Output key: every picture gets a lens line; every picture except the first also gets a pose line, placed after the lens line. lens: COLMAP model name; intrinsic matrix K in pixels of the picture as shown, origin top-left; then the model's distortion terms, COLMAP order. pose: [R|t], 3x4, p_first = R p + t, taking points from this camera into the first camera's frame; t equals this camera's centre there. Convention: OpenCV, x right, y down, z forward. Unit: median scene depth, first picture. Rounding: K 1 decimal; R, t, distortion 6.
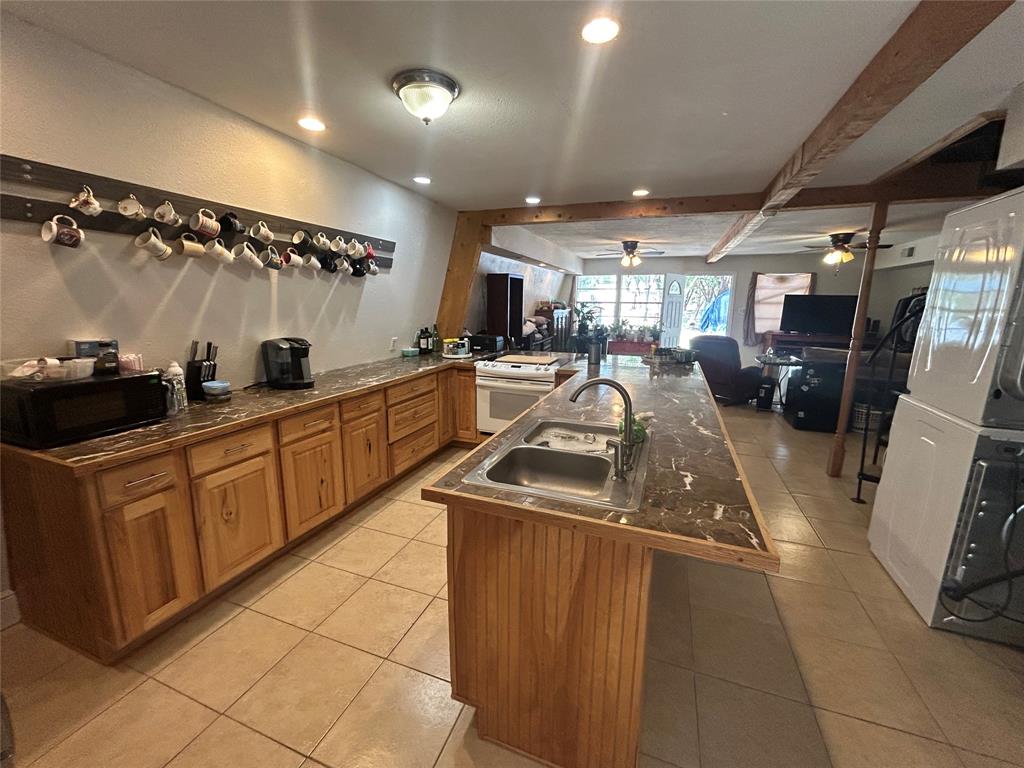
lens RADIAL K [[413.6, 0, 510.2], [0, 413.6, 381.3], [0, 0, 1]] dist [-0.000956, 0.000263]
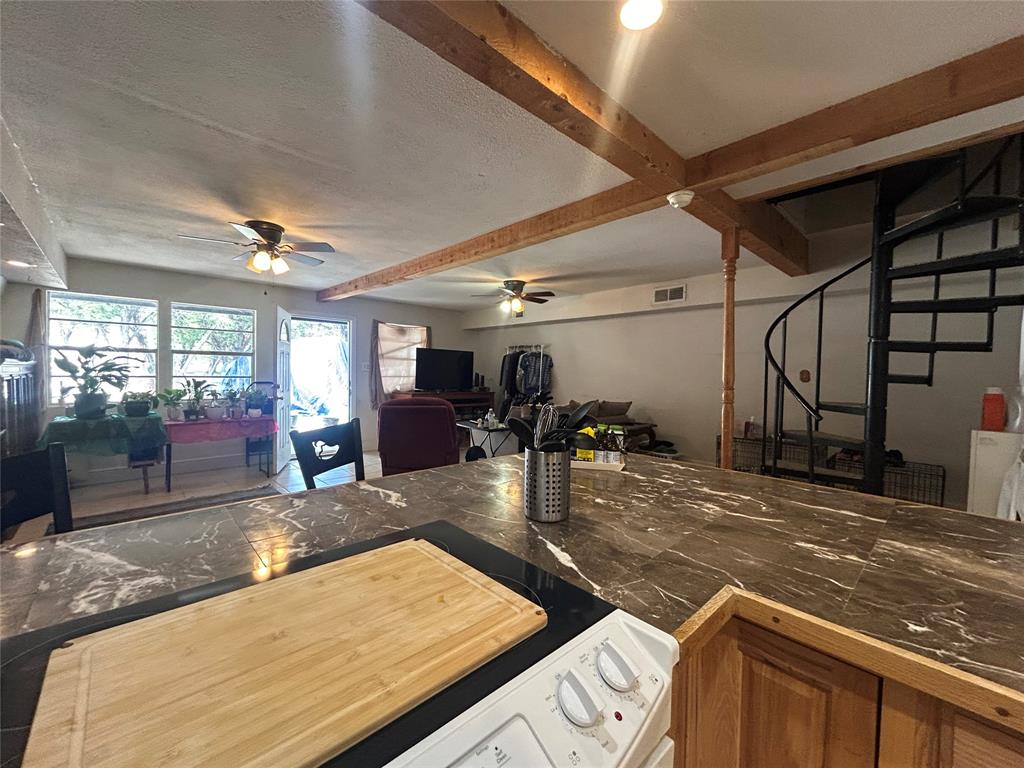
lens RADIAL K [[413.6, 0, 510.2], [0, 413.6, 381.3], [0, 0, 1]] dist [-0.000956, 0.000263]
pose [[0.444108, -0.025984, 0.895596, -0.086496], [0.160116, 0.985790, -0.050798, -0.183073], [-0.881550, 0.165959, 0.441958, 1.306872]]
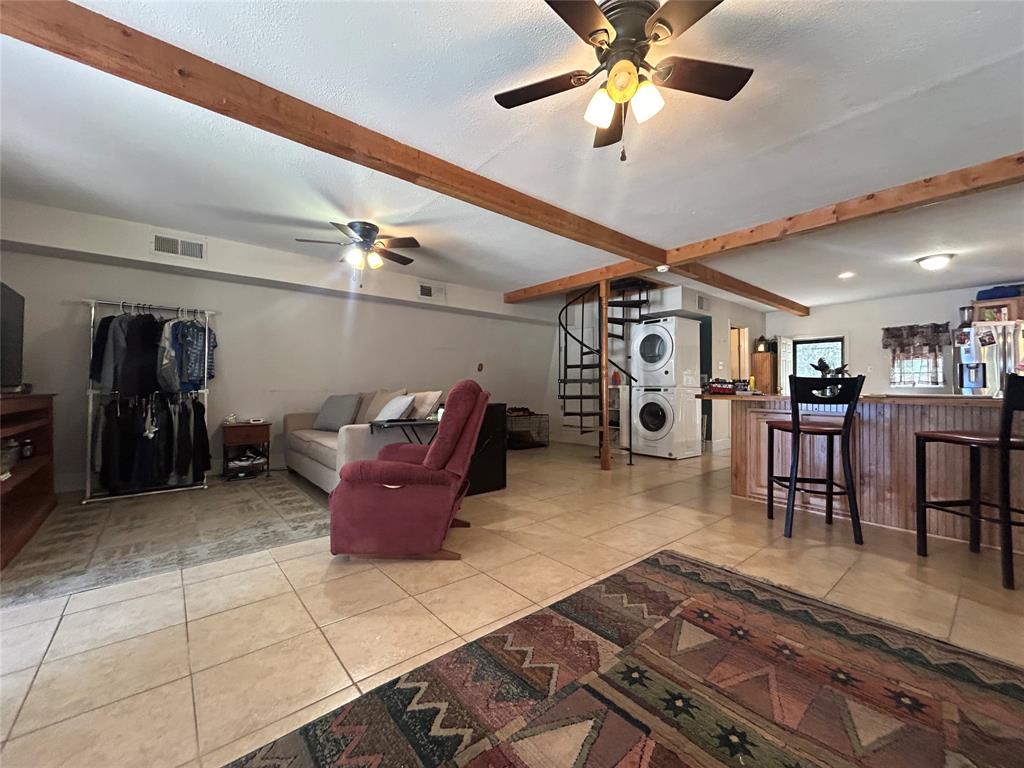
lens RADIAL K [[413.6, 0, 510.2], [0, 413.6, 381.3], [0, 0, 1]] dist [-0.000956, 0.000263]
pose [[-0.871754, -0.009456, 0.489853, 0.543908], [0.079948, 0.983667, 0.161266, -0.405321], [-0.483377, 0.179747, -0.856760, 3.090083]]
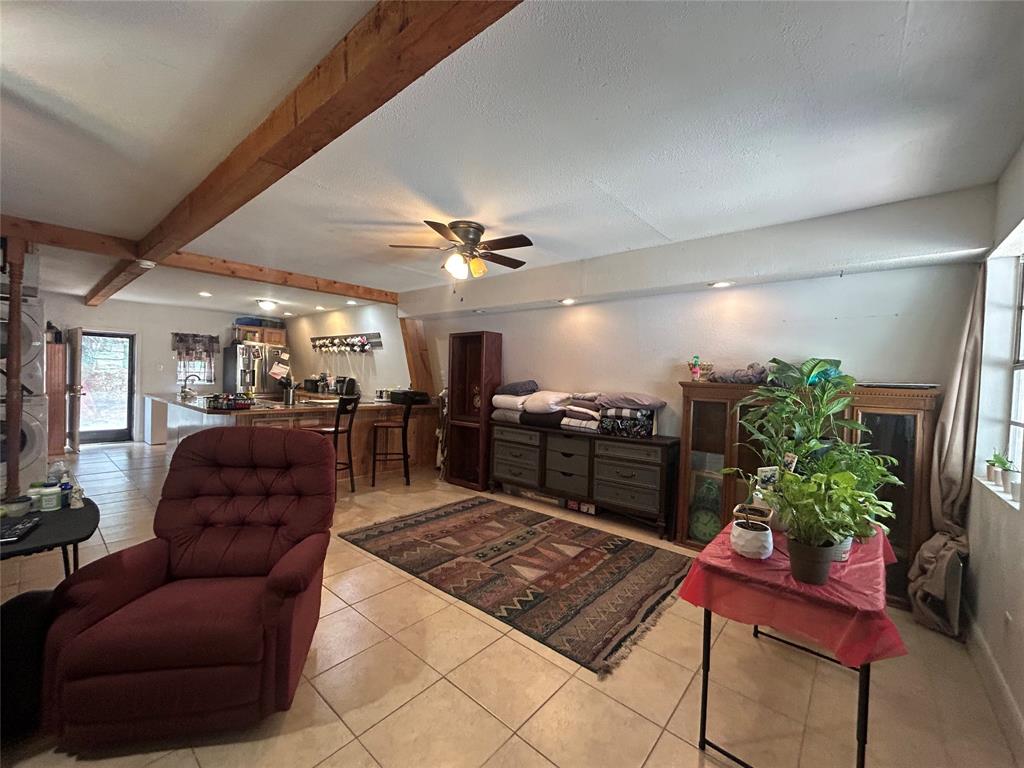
lens RADIAL K [[413.6, 0, 510.2], [0, 413.6, 381.3], [0, 0, 1]] dist [-0.000956, 0.000263]
pose [[-0.336803, -0.011929, -0.941499, 1.712442], [-0.215487, 0.974358, 0.064741, -0.498555], [0.916585, 0.224686, -0.330738, 2.973892]]
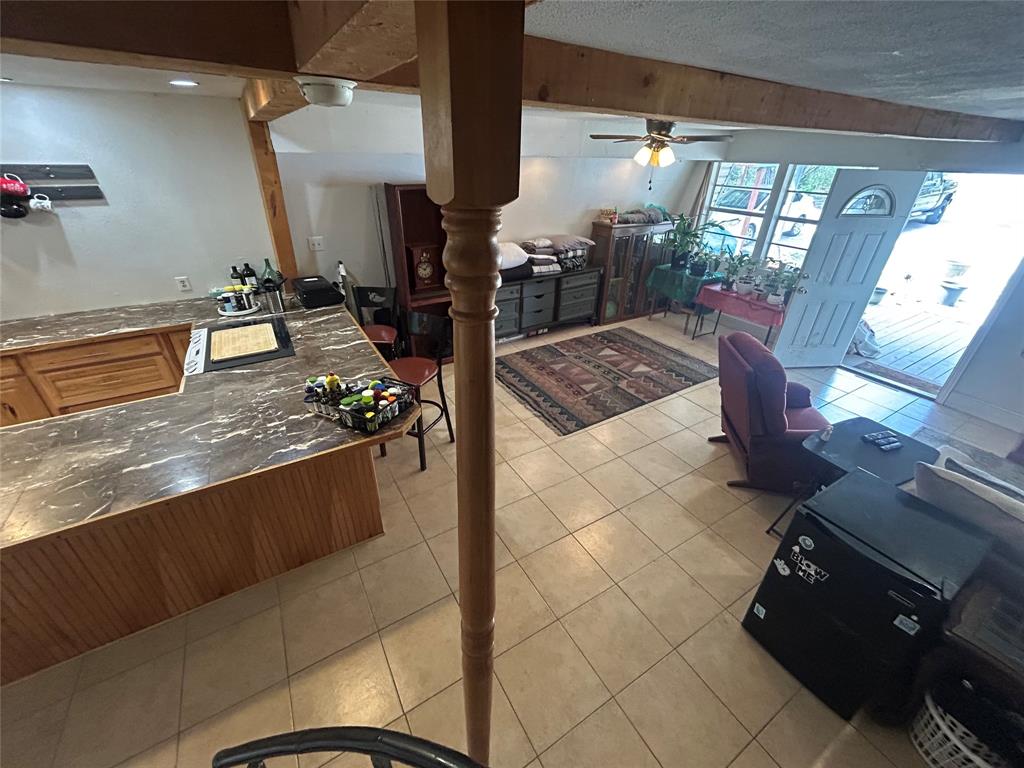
lens RADIAL K [[413.6, 0, 510.2], [0, 413.6, 381.3], [0, 0, 1]] dist [-0.000956, 0.000263]
pose [[0.786170, 0.304250, -0.537930, 1.225269], [-0.130863, 0.932639, 0.336243, -0.435691], [0.603996, -0.193949, 0.773028, 1.075714]]
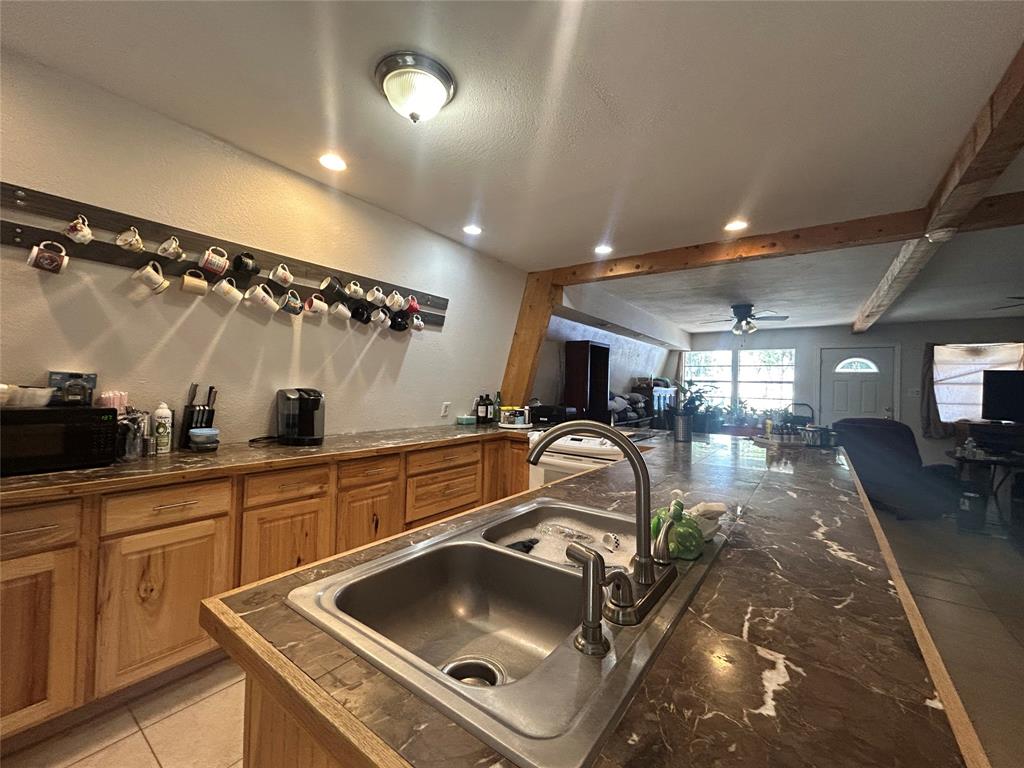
lens RADIAL K [[413.6, 0, 510.2], [0, 413.6, 381.3], [0, 0, 1]] dist [-0.000956, 0.000263]
pose [[0.963068, 0.010330, -0.269061, 0.149516], [-0.065676, 0.978095, -0.197528, 0.029451], [0.261126, 0.207904, 0.942650, 0.261049]]
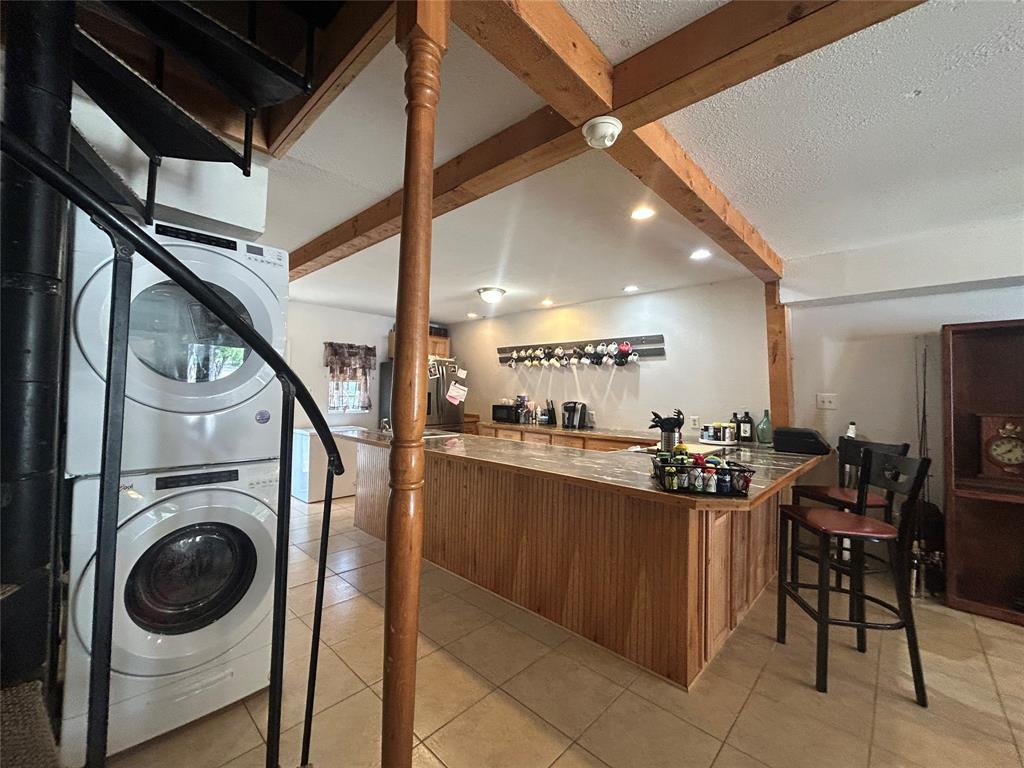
lens RADIAL K [[413.6, 0, 510.2], [0, 413.6, 381.3], [0, 0, 1]] dist [-0.000956, 0.000263]
pose [[-0.383384, -0.049231, -0.922276, 1.355632], [-0.205259, 0.978147, 0.033112, -0.203173], [0.900492, 0.202000, -0.385111, 1.476255]]
